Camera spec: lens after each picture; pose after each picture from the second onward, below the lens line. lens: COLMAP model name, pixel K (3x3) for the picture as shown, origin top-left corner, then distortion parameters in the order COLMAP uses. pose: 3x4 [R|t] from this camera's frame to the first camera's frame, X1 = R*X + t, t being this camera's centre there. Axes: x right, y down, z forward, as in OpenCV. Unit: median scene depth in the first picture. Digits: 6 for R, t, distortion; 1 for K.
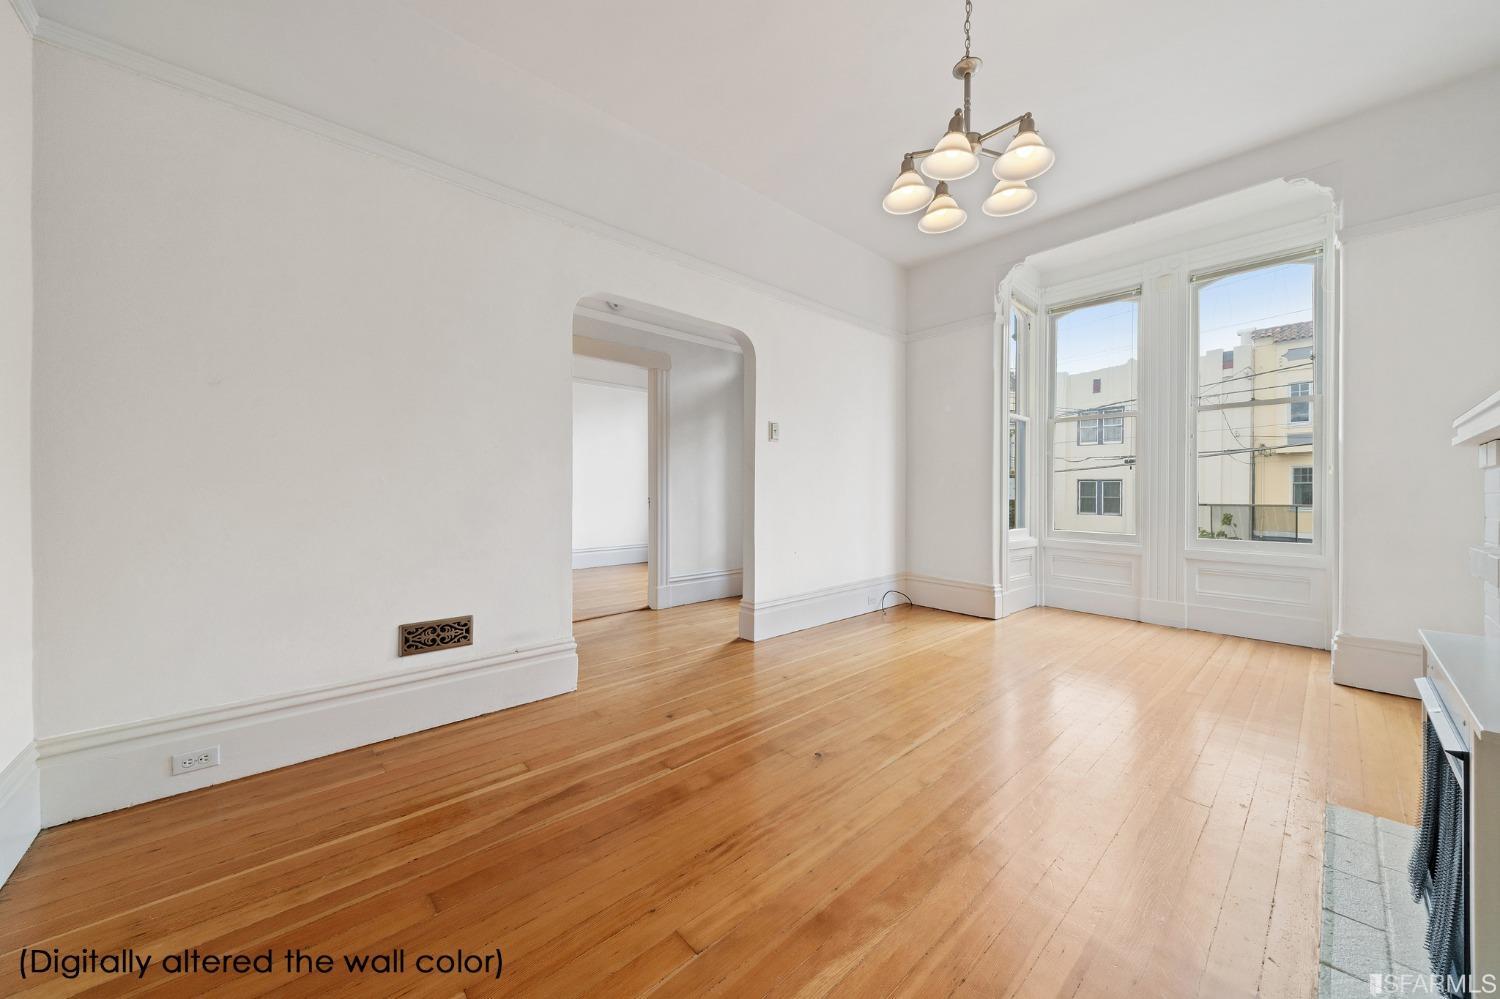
lens RADIAL K [[517.2, 0, 749.7], [0, 517.2, 496.3], [0, 0, 1]] dist [0.000624, -0.000009]
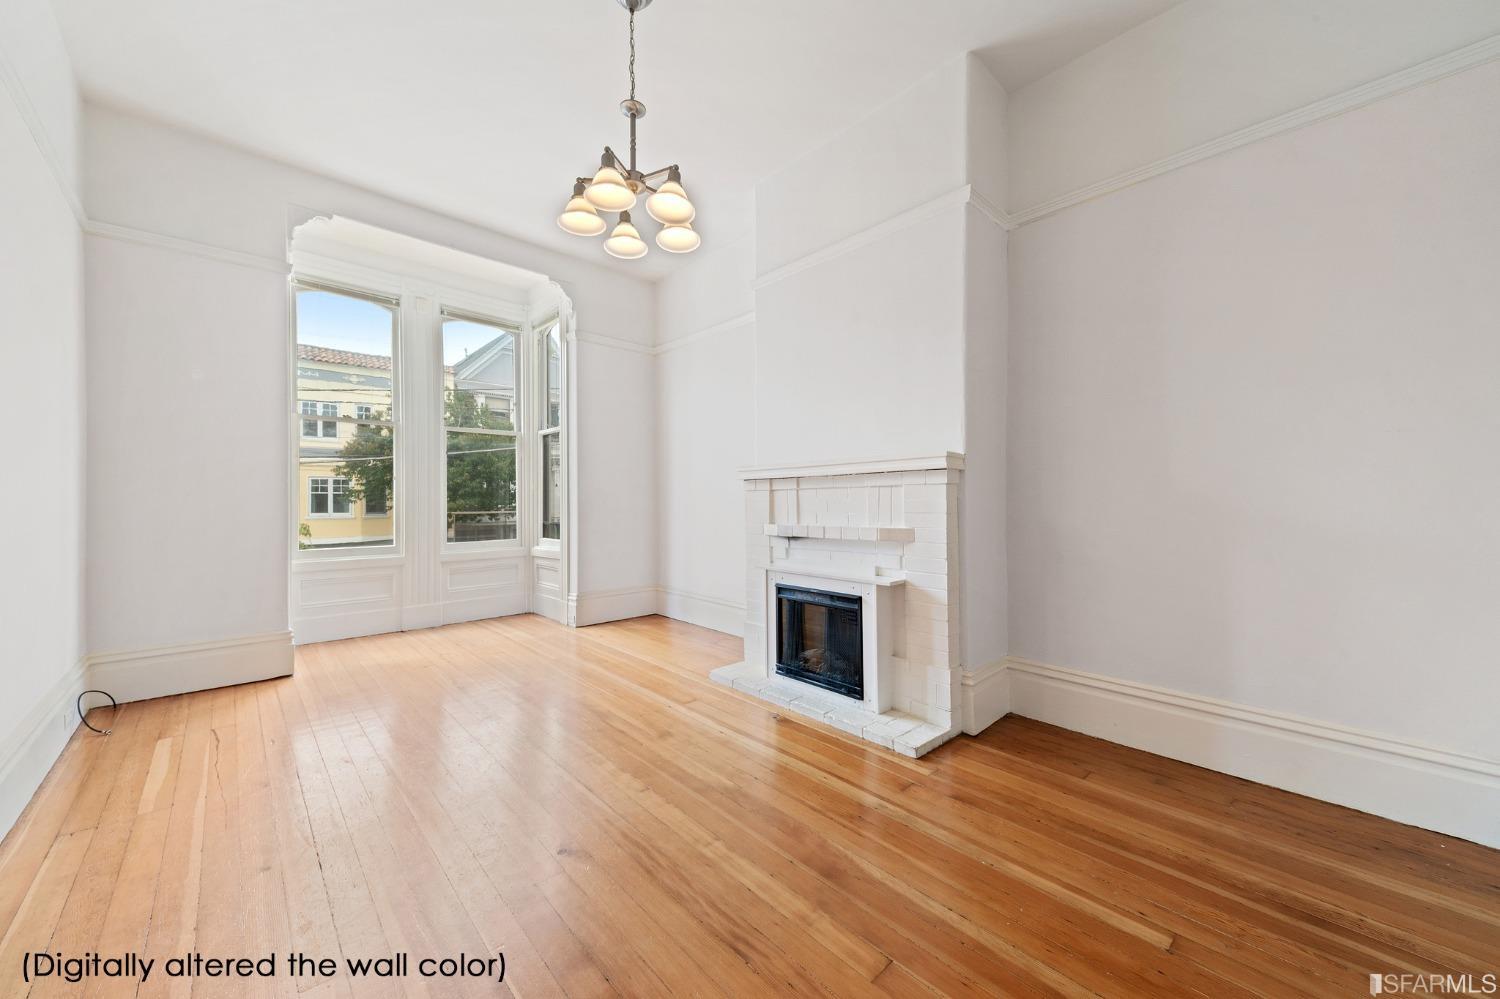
lens RADIAL K [[557.2, 0, 728.6], [0, 557.2, 498.7], [0, 0, 1]] dist [0.010217, 0.000010]
pose [[0.000842, 0.000167, 1.000000, -0.487334], [0.012939, 0.999916, -0.000178, -0.009931], [-0.999916, 0.012939, 0.000839, 0.530183]]
